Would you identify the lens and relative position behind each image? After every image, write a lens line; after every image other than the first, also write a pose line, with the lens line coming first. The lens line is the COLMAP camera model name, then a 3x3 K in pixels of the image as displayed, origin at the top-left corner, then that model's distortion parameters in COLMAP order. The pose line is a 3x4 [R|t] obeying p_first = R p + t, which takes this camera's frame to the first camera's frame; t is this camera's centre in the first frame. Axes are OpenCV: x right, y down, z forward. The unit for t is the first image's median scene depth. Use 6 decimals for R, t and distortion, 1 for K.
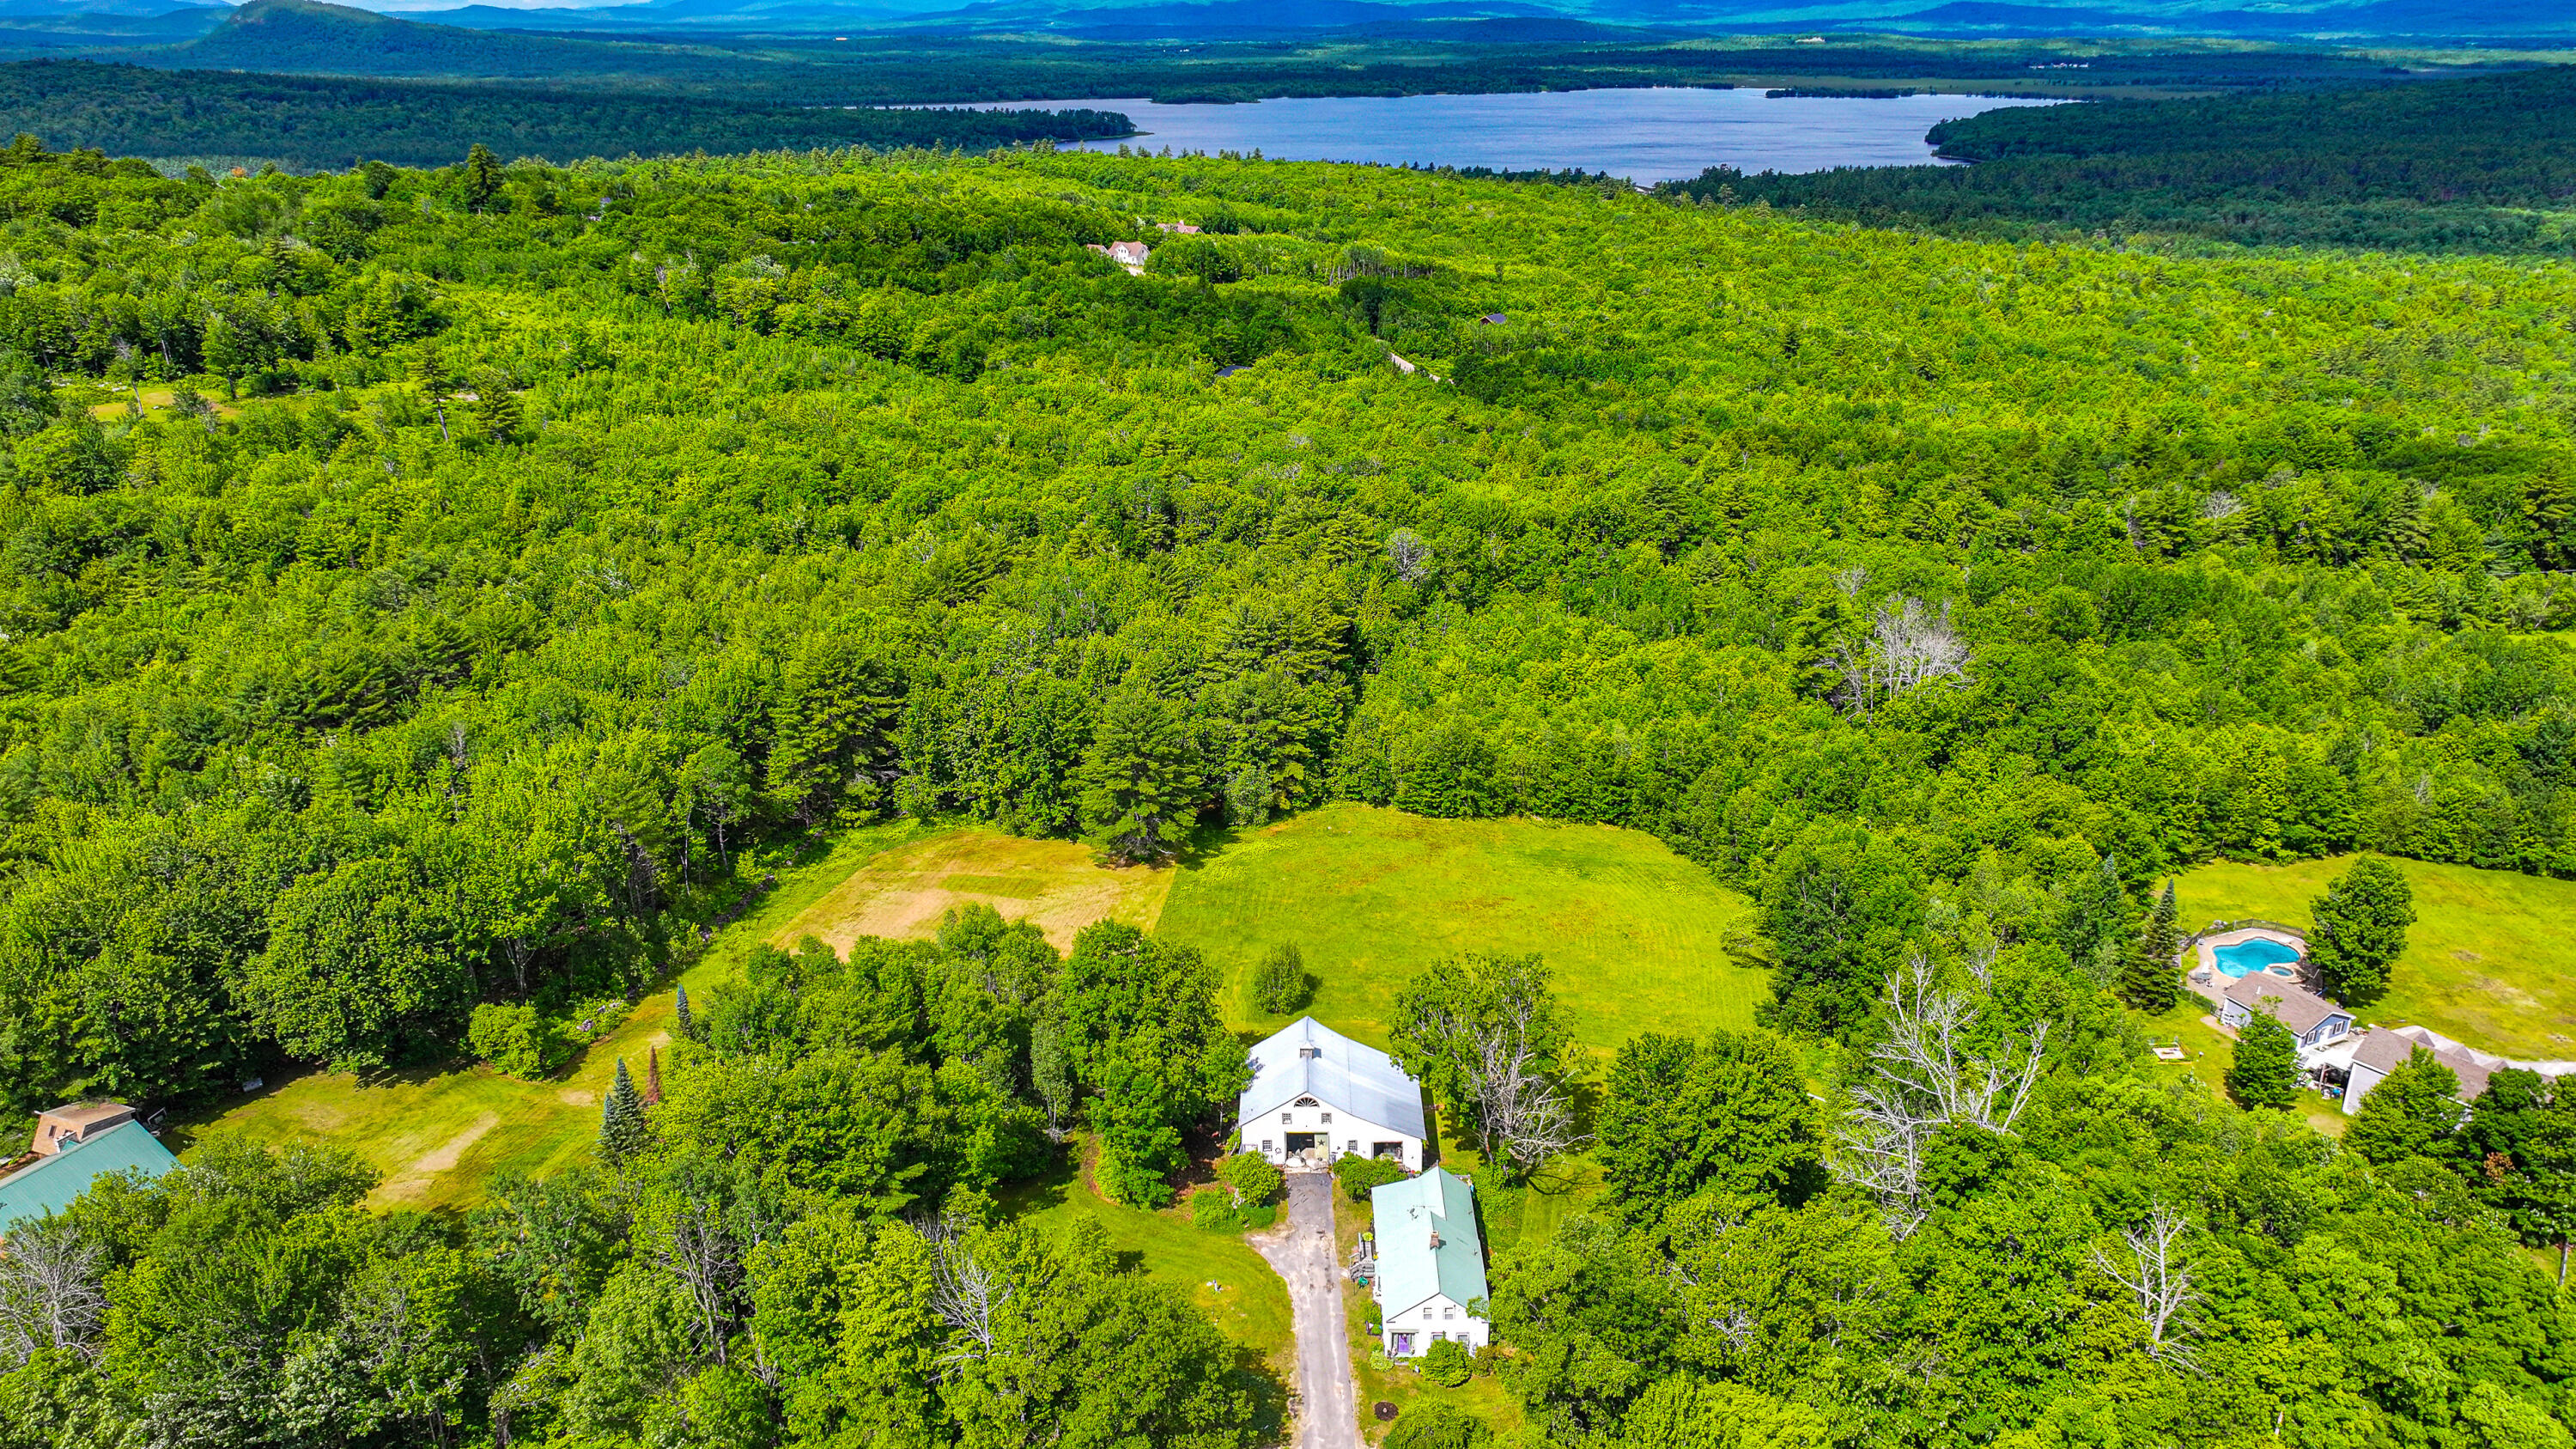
lens RADIAL K [[1798.8, 0, 1296.1], [0, 1798.8, 718.0], [0, 0, 1]] dist [0.006733, 0.001187]
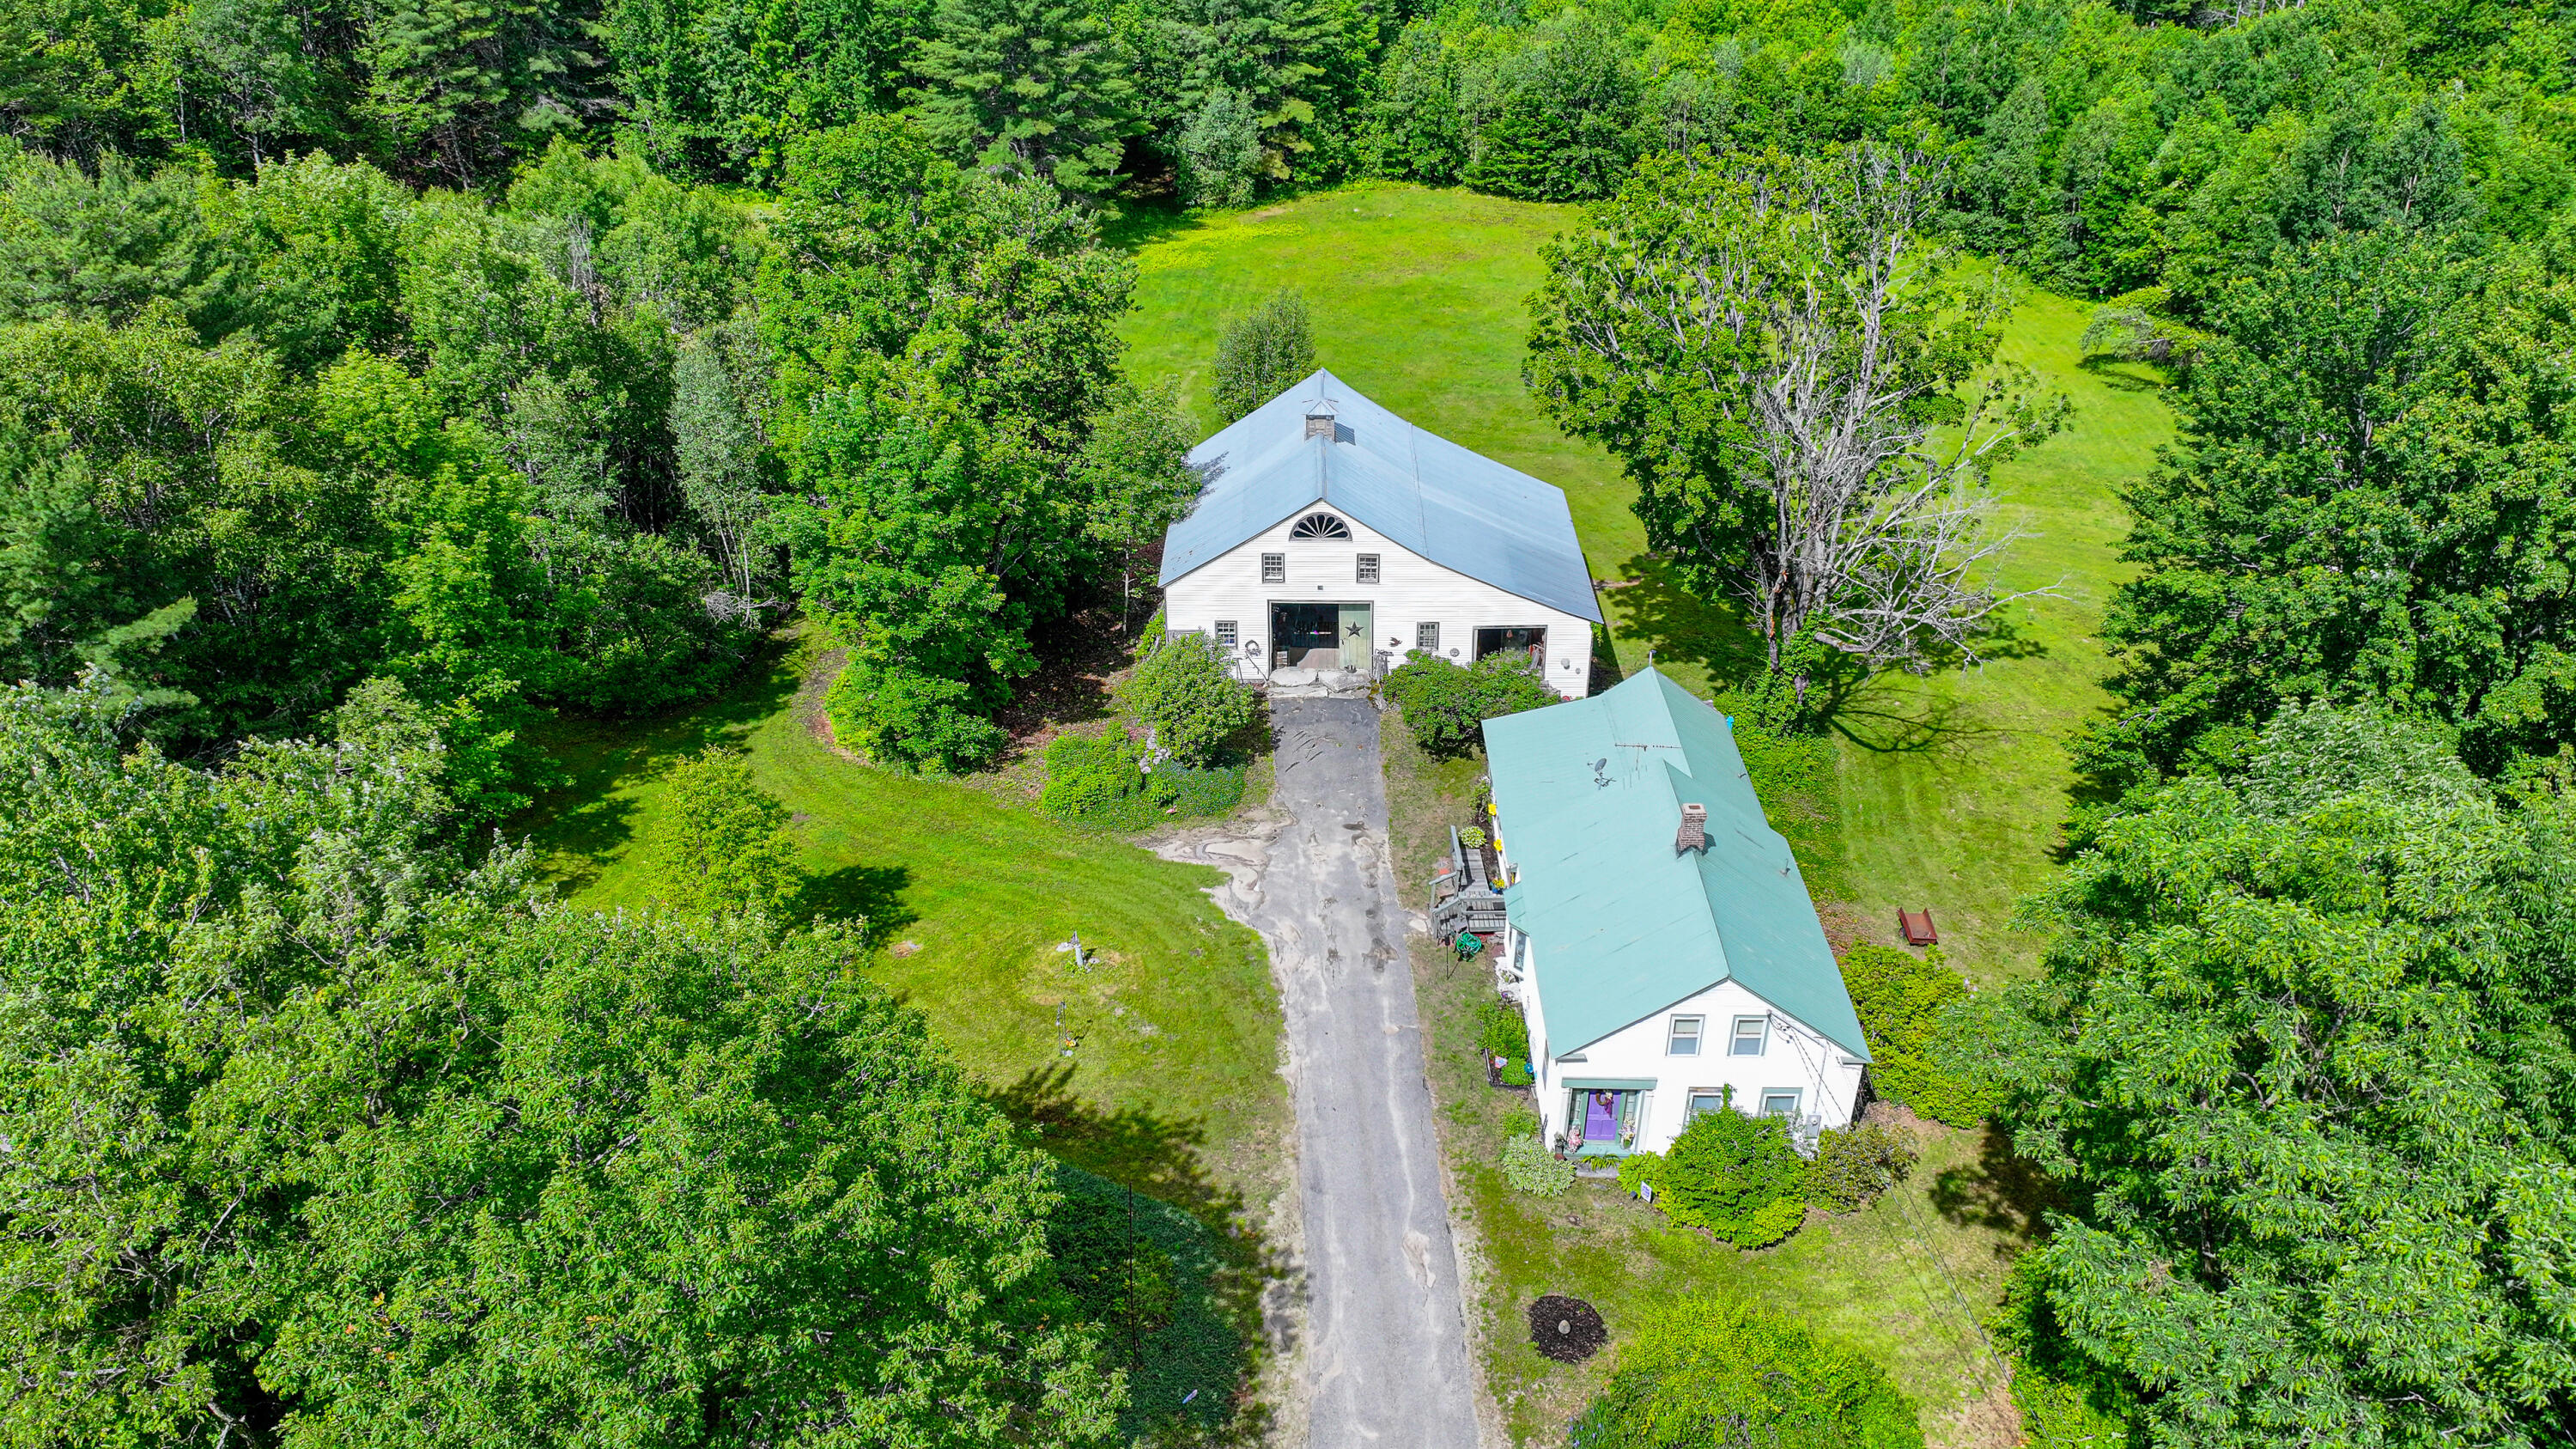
lens RADIAL K [[1798.8, 0, 1296.1], [0, 1798.8, 718.0], [0, 0, 1]] dist [0.006733, 0.001187]
pose [[0.999966, 0.008246, -0.000105, 0.000298], [-0.008101, 0.984616, 0.174541, 0.123401], [0.001543, -0.174535, 0.984650, 0.391334]]
